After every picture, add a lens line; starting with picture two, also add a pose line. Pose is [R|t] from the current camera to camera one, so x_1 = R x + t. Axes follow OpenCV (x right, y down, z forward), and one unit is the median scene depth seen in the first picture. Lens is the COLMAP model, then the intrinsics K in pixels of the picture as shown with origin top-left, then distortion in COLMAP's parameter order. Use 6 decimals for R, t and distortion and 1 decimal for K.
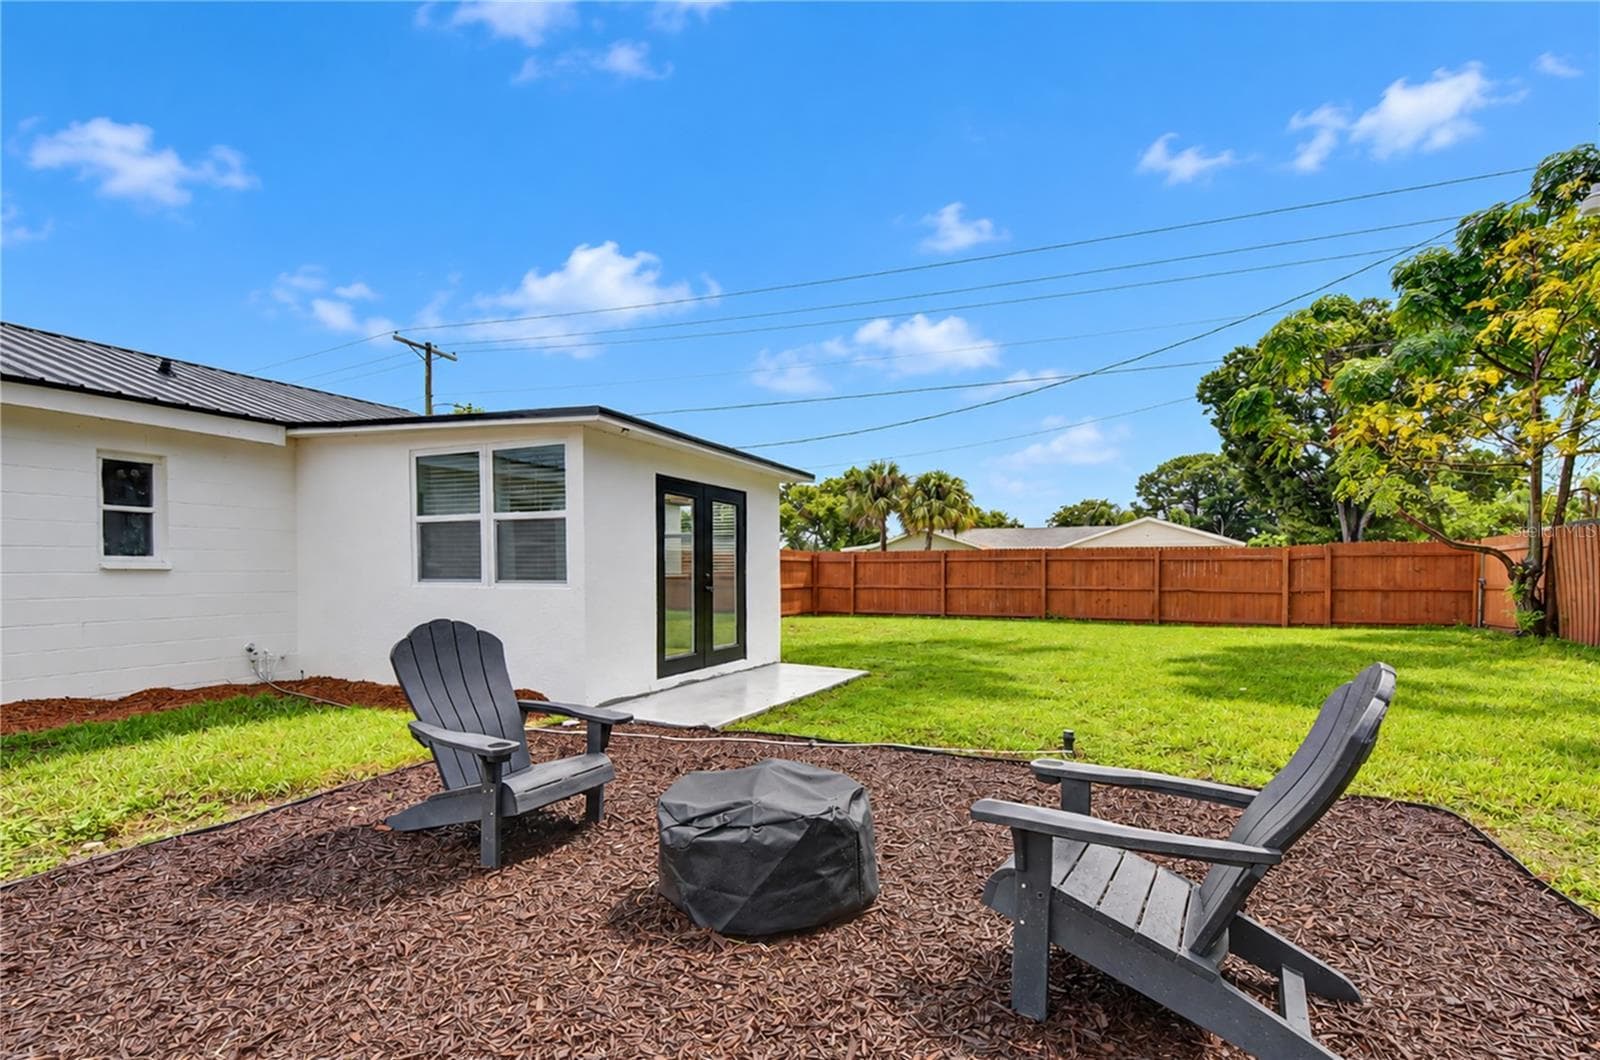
lens RADIAL K [[744.1, 0, 847.2], [0, 744.1, 583.5], [0, 0, 1]] dist [-0.000989, -0.000947]
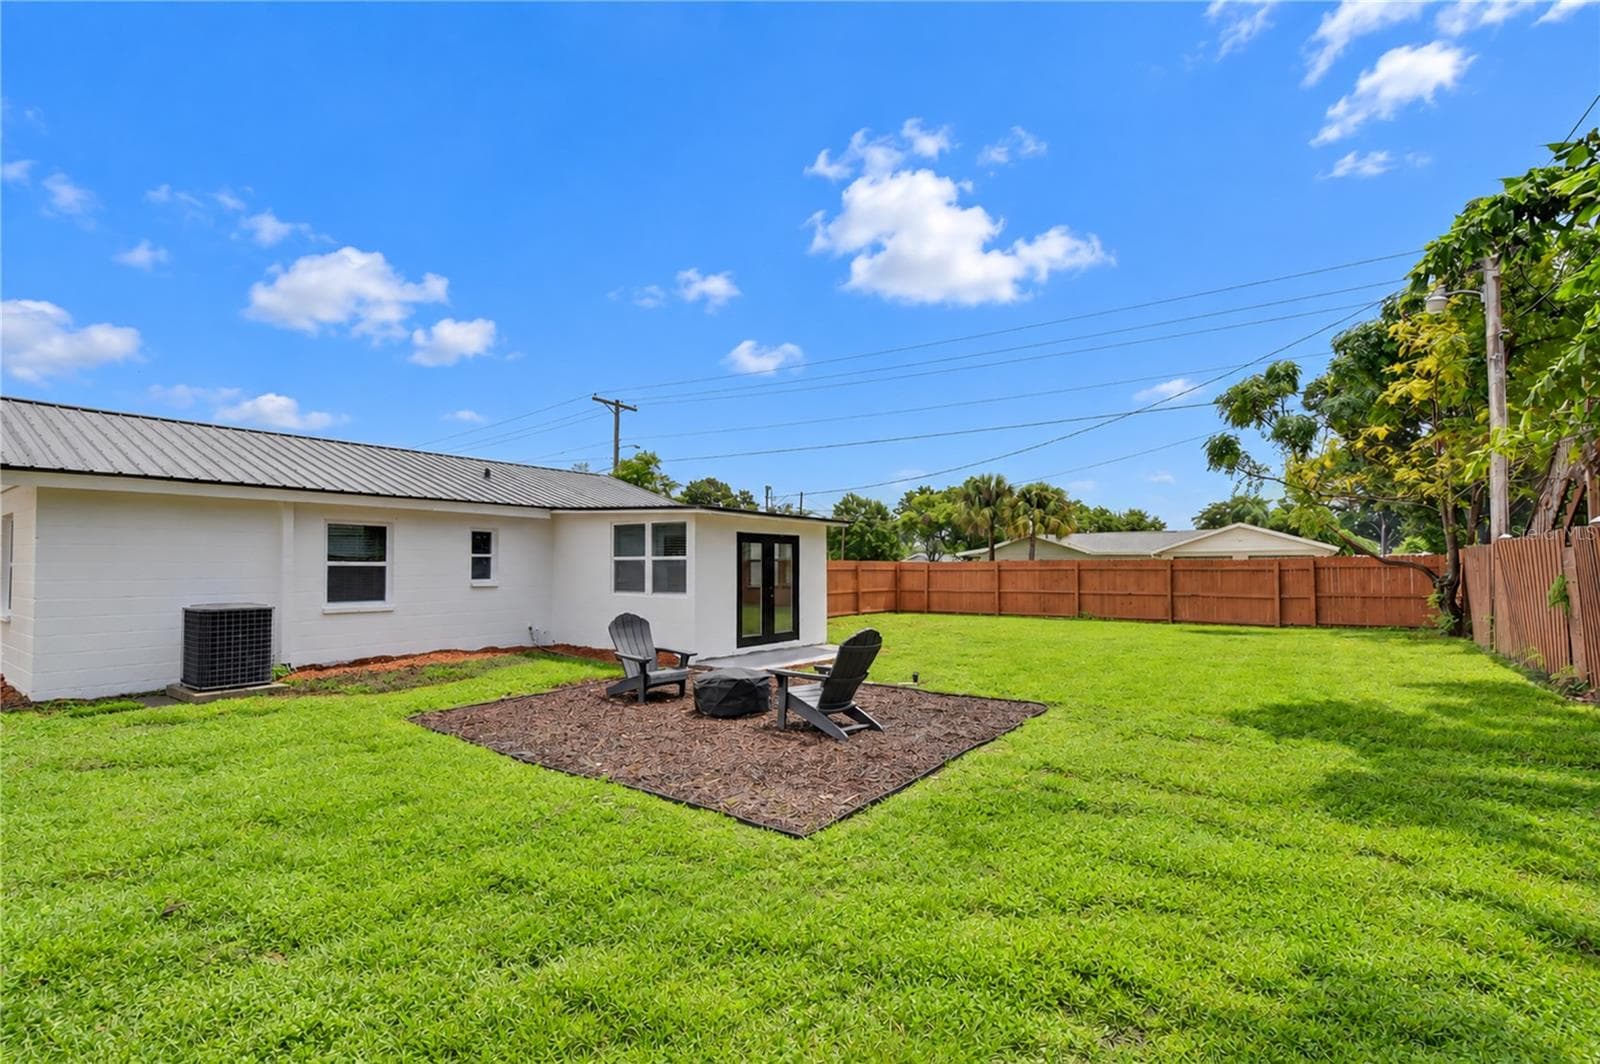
lens RADIAL K [[744.1, 0, 853.3], [0, 744.1, 537.6], [0, 0, 1]] dist [-0.000989, -0.000947]
pose [[0.980547, -0.008884, -0.196081, 0.355323], [-0.002324, 0.998380, -0.056857, -0.032956], [0.196269, 0.056206, 0.978938, -0.671537]]
